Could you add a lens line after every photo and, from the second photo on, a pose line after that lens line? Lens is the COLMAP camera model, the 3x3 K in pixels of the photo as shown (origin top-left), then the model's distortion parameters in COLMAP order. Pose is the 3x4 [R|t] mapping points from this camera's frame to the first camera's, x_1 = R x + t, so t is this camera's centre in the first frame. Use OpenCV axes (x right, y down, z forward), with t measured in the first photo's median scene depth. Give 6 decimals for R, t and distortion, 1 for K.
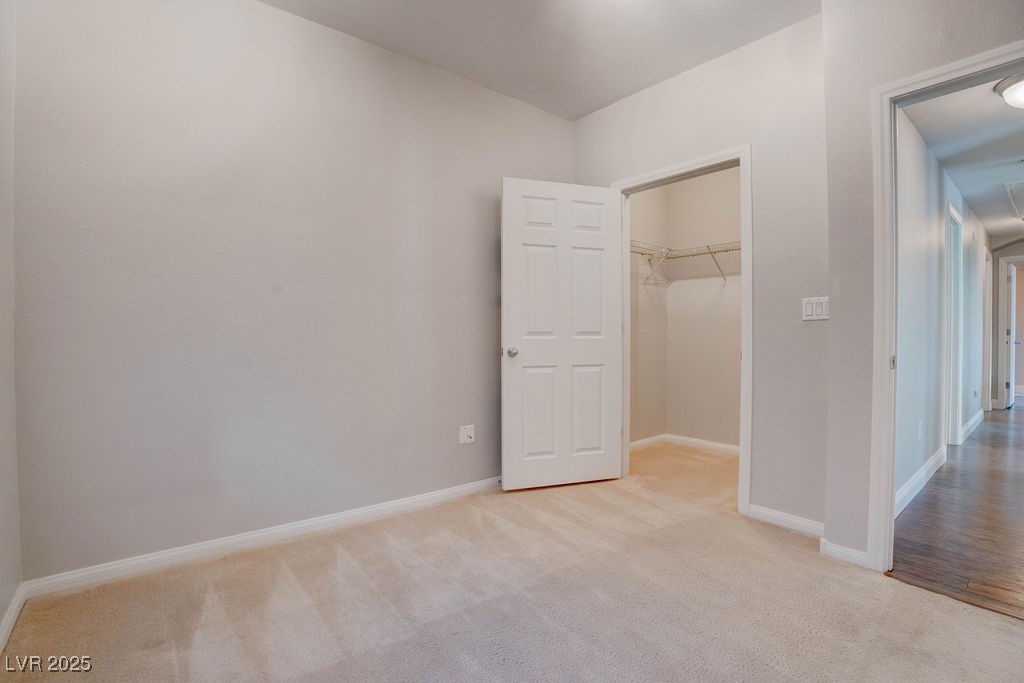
lens RADIAL K [[466.8, 0, 512.0], [0, 466.8, 341.5], [0, 0, 1]] dist [-0.024467, 0.000051]
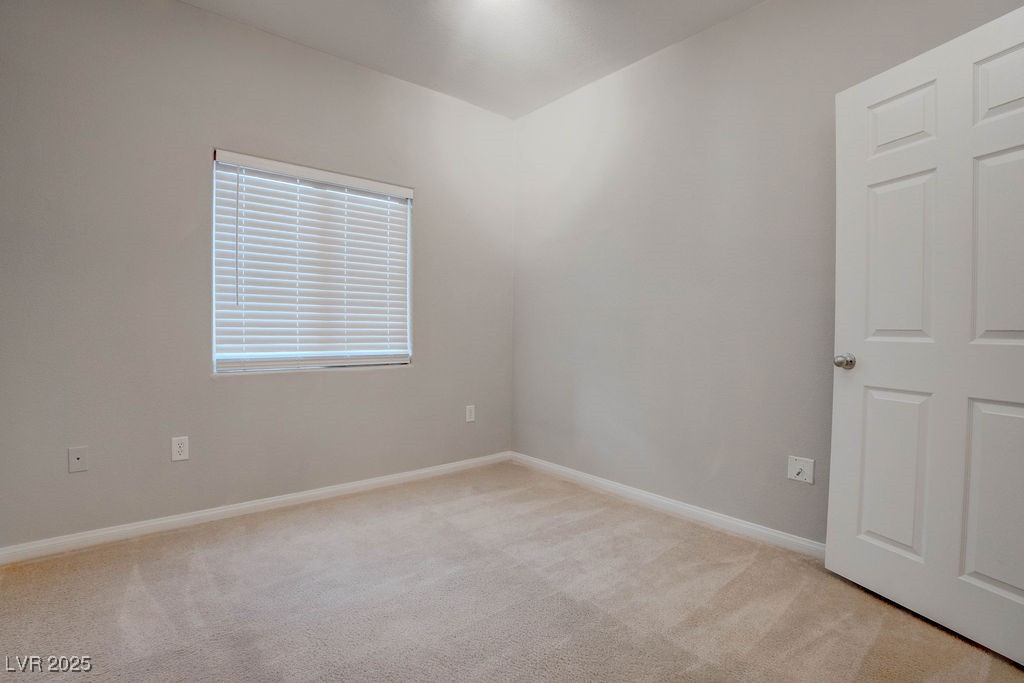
lens RADIAL K [[482.9, 0, 516.9], [0, 482.9, 338.5], [0, 0, 1]] dist [-0.023564, 0.000803]
pose [[0.061383, 0.021925, -0.997873, 0.660101], [-0.025225, 0.999473, 0.020408, -0.010825], [0.997795, 0.023919, 0.061904, 0.540369]]
